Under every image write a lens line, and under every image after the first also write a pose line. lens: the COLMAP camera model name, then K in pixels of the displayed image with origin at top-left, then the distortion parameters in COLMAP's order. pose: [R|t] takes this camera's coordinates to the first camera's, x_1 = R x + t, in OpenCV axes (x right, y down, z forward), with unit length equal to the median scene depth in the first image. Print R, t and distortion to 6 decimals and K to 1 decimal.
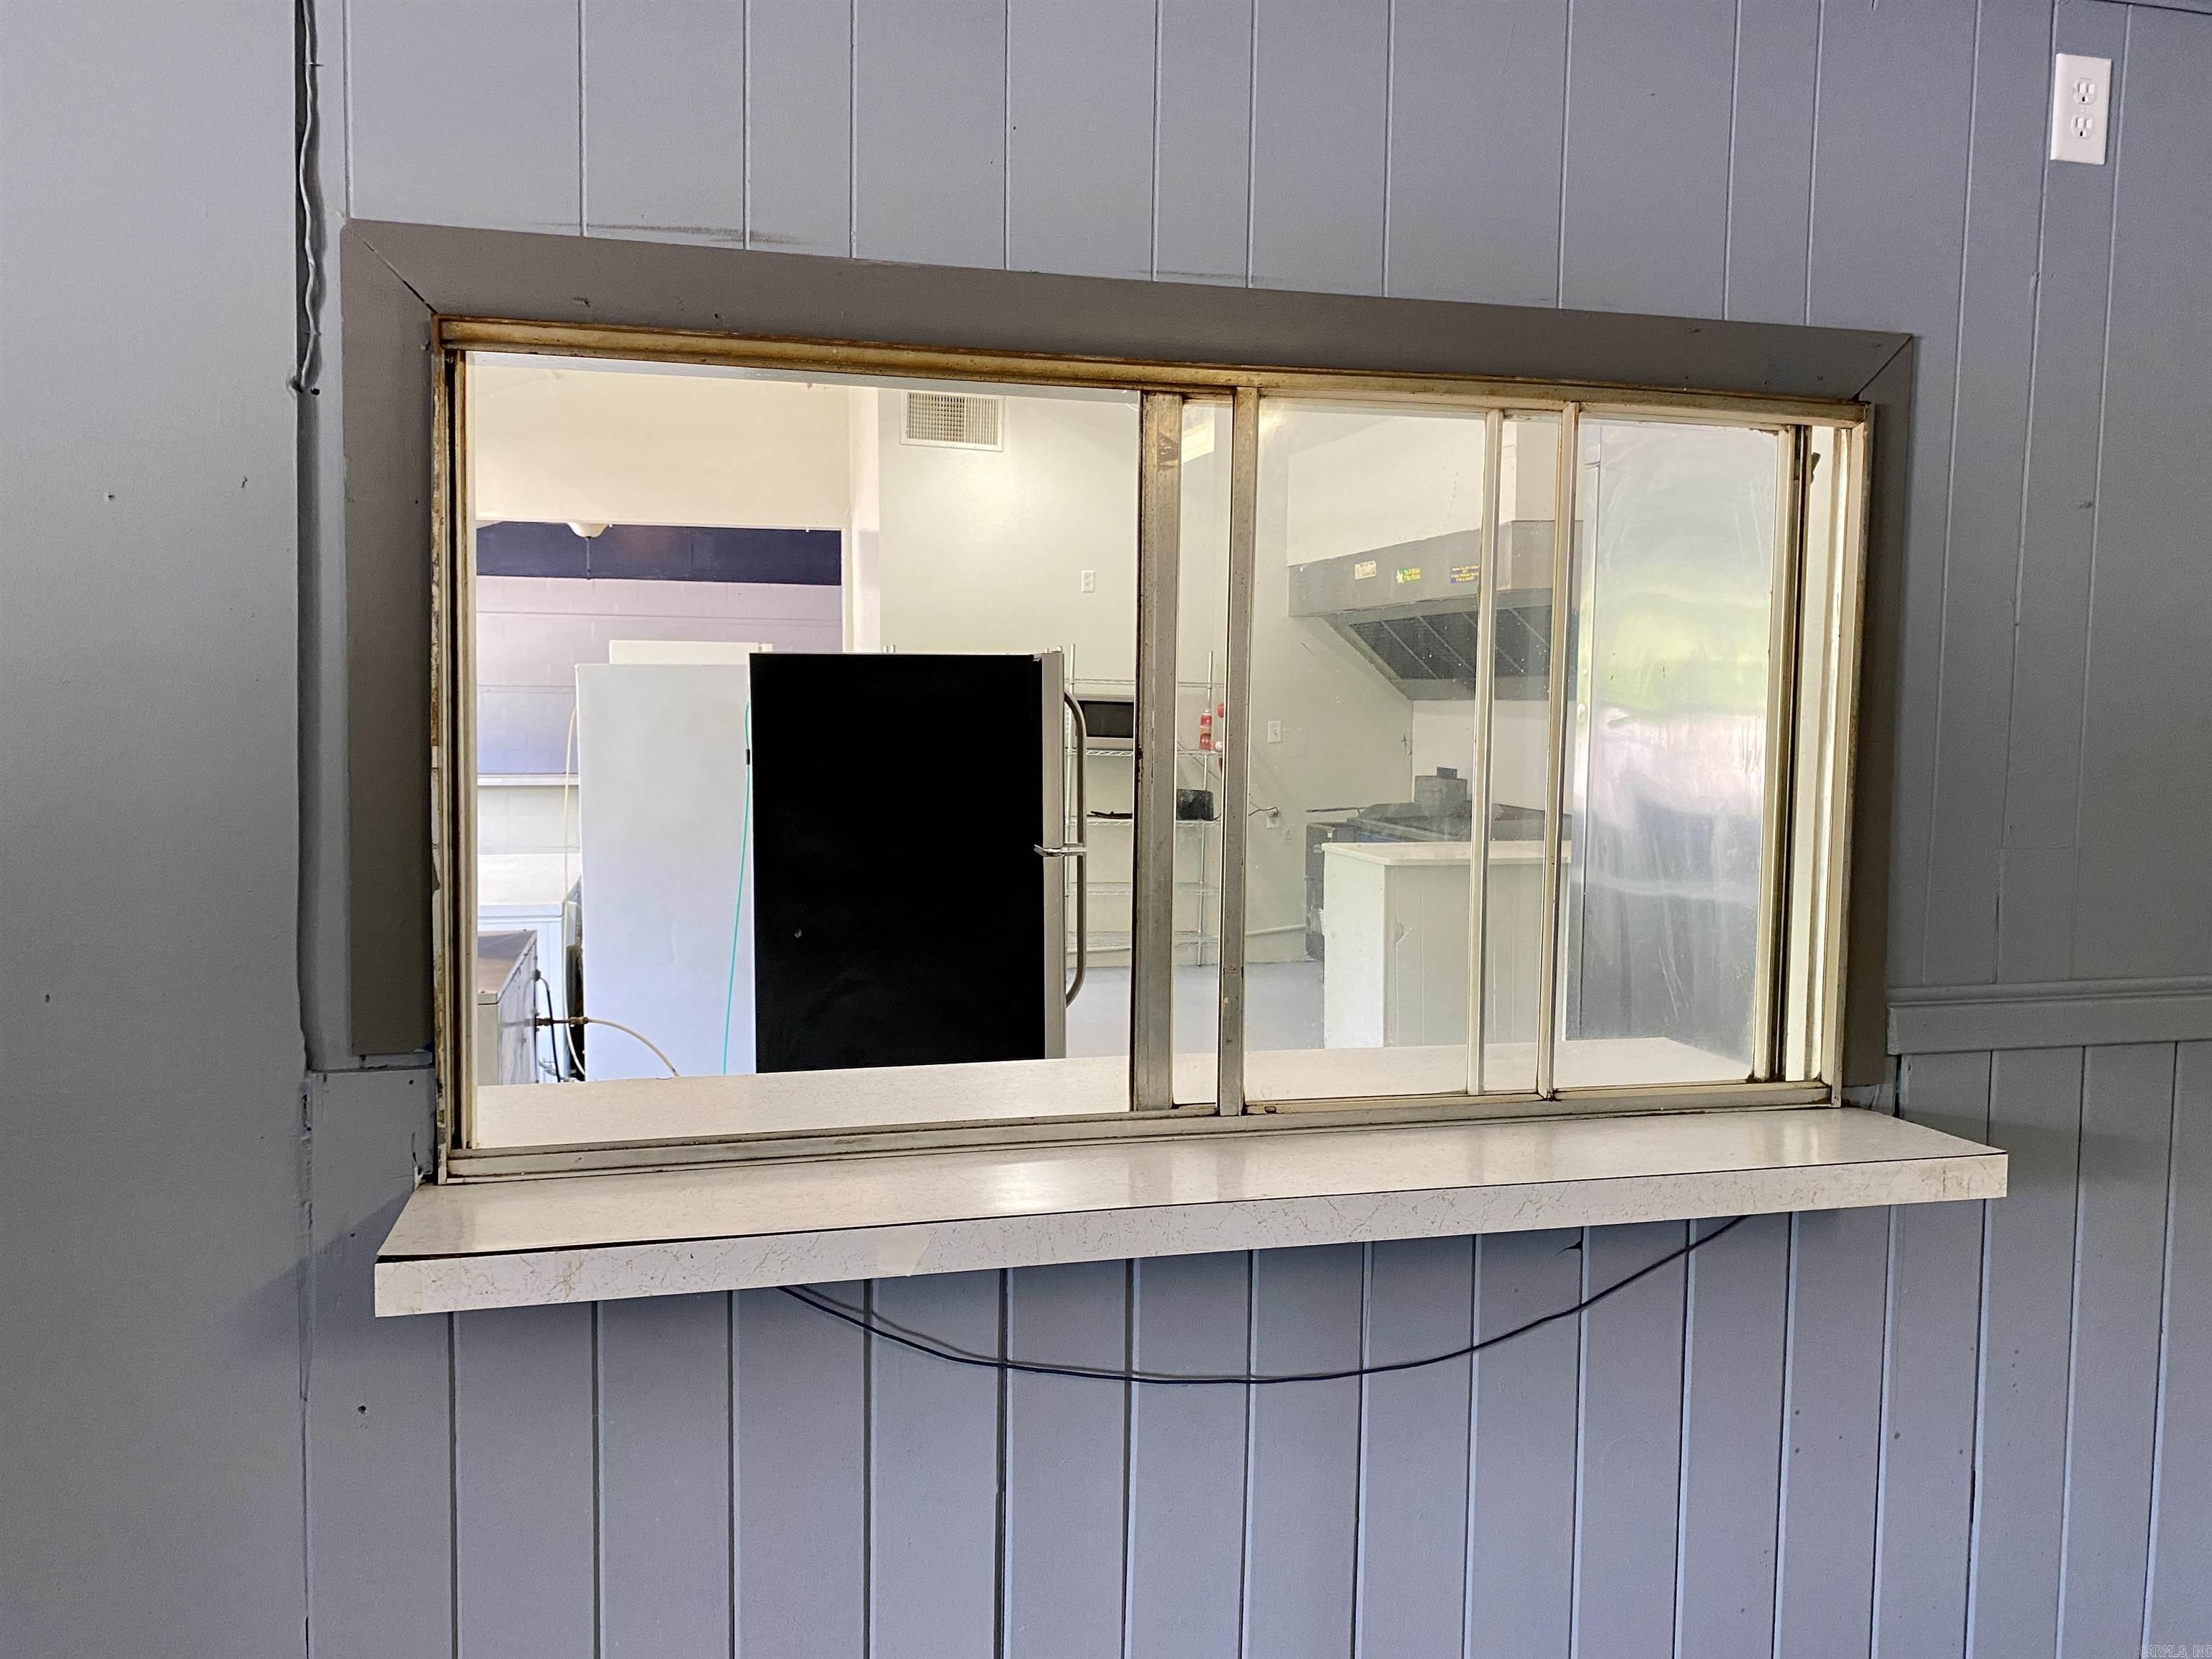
lens RADIAL K [[1682.7, 0, 1105.8], [0, 1682.7, 820.0], [0, 0, 1]] dist [0.023537, -0.027799]
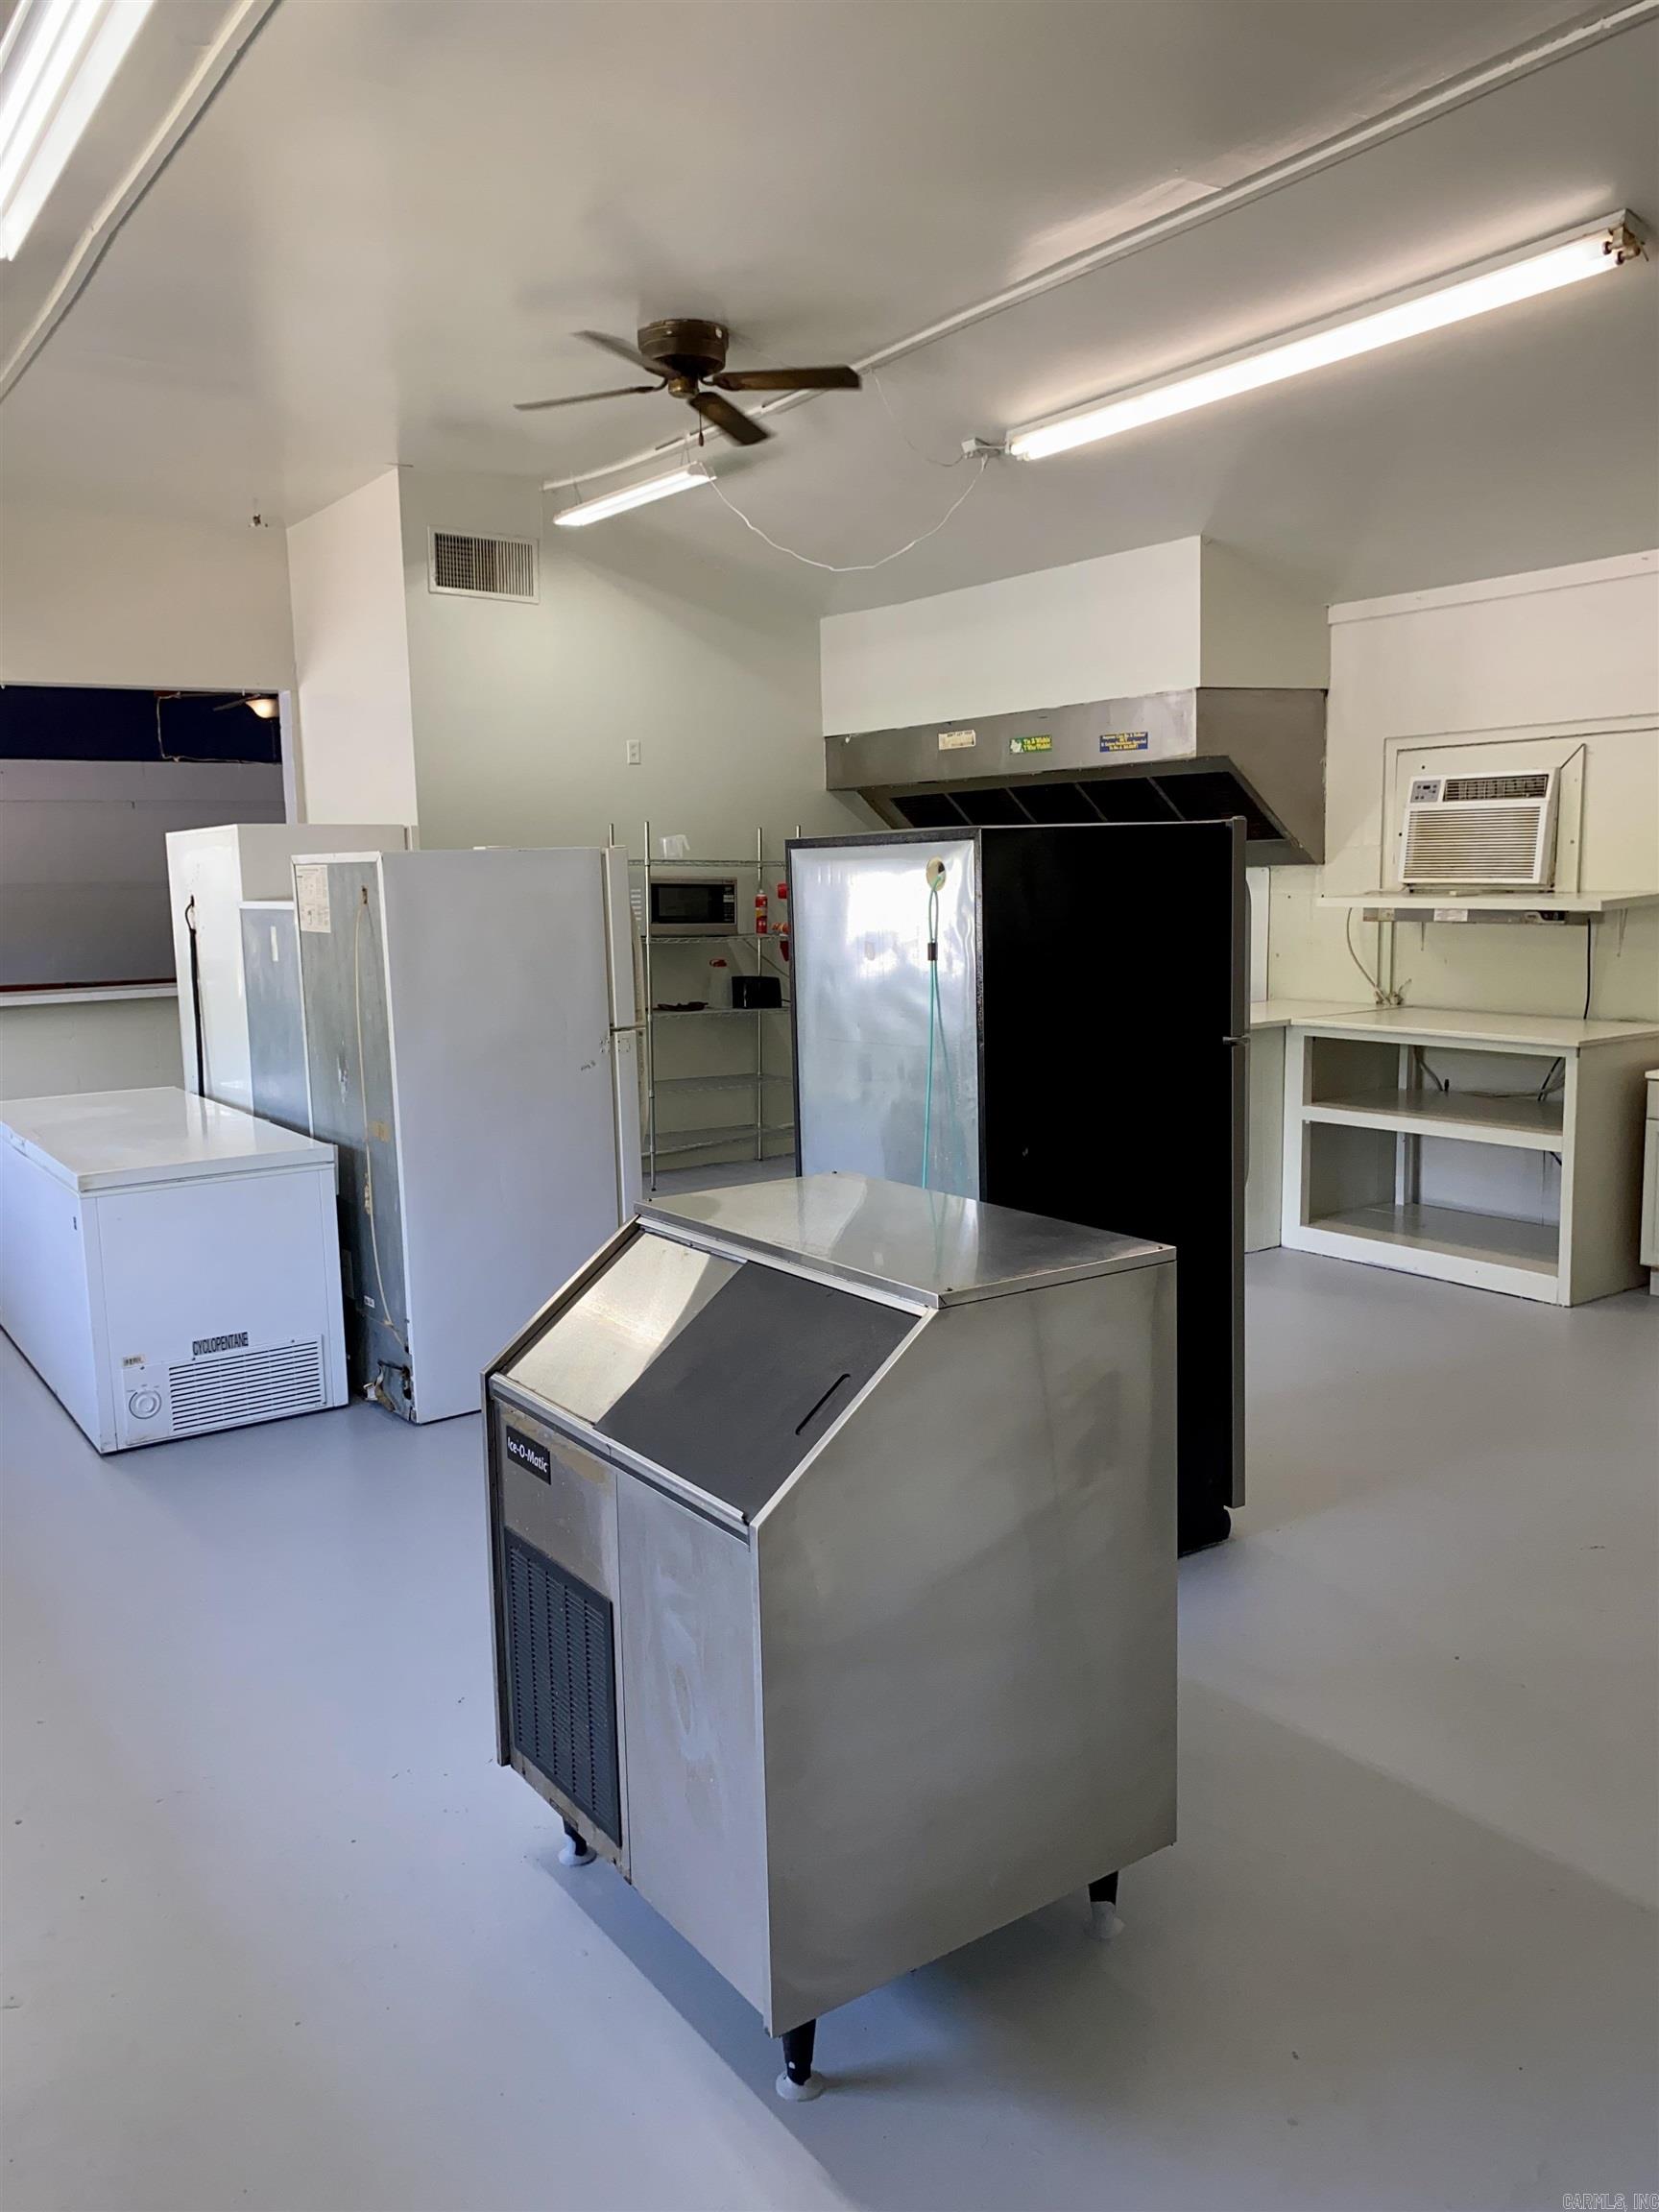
lens RADIAL K [[1682.7, 0, 834.3], [0, 1682.7, 1110.5], [0, 0, 1]] dist [0.023537, -0.027799]
pose [[0.931356, -0.075272, 0.356245, -0.253771], [0.053198, 0.996030, 0.071374, -0.008168], [-0.360203, -0.047524, 0.931663, 0.102594]]
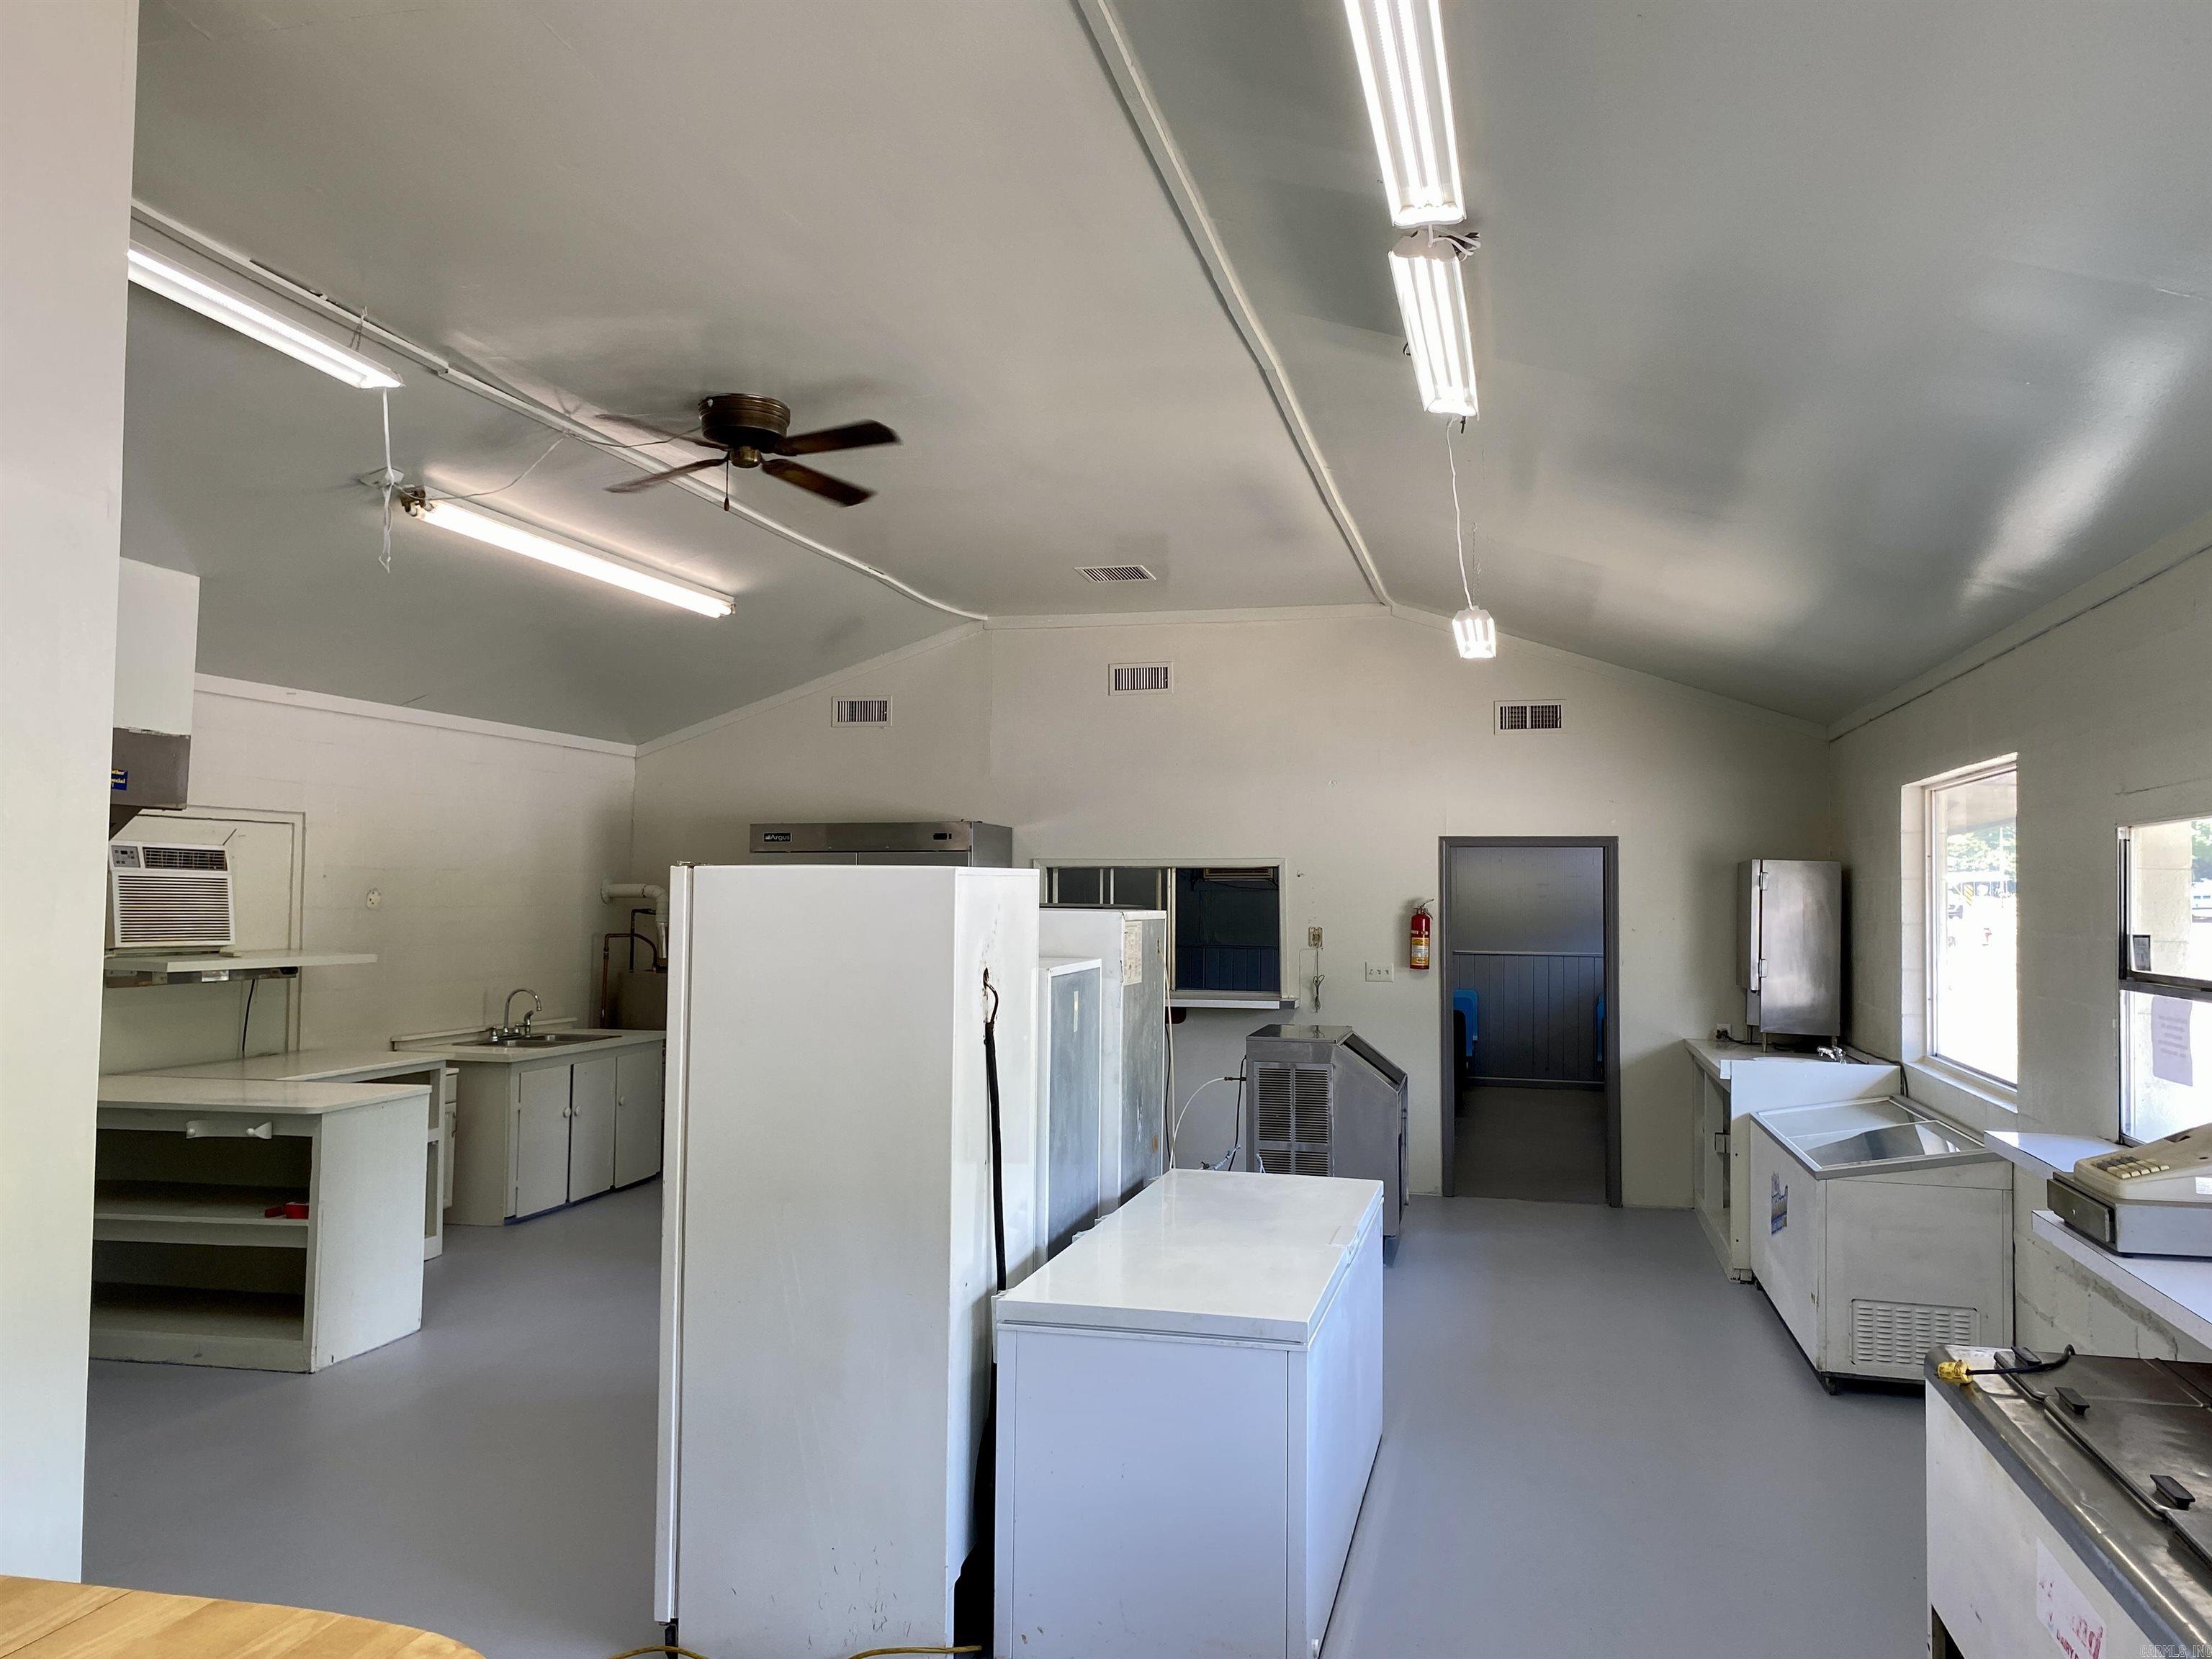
lens RADIAL K [[1682.7, 0, 1115.4], [0, 1682.7, 831.1], [0, 0, 1]] dist [0.023537, -0.027799]
pose [[-0.884877, 0.008804, 0.465741, -0.461025], [0.025072, 0.999272, 0.028745, -0.100235], [-0.465149, 0.037113, -0.884454, 1.133284]]
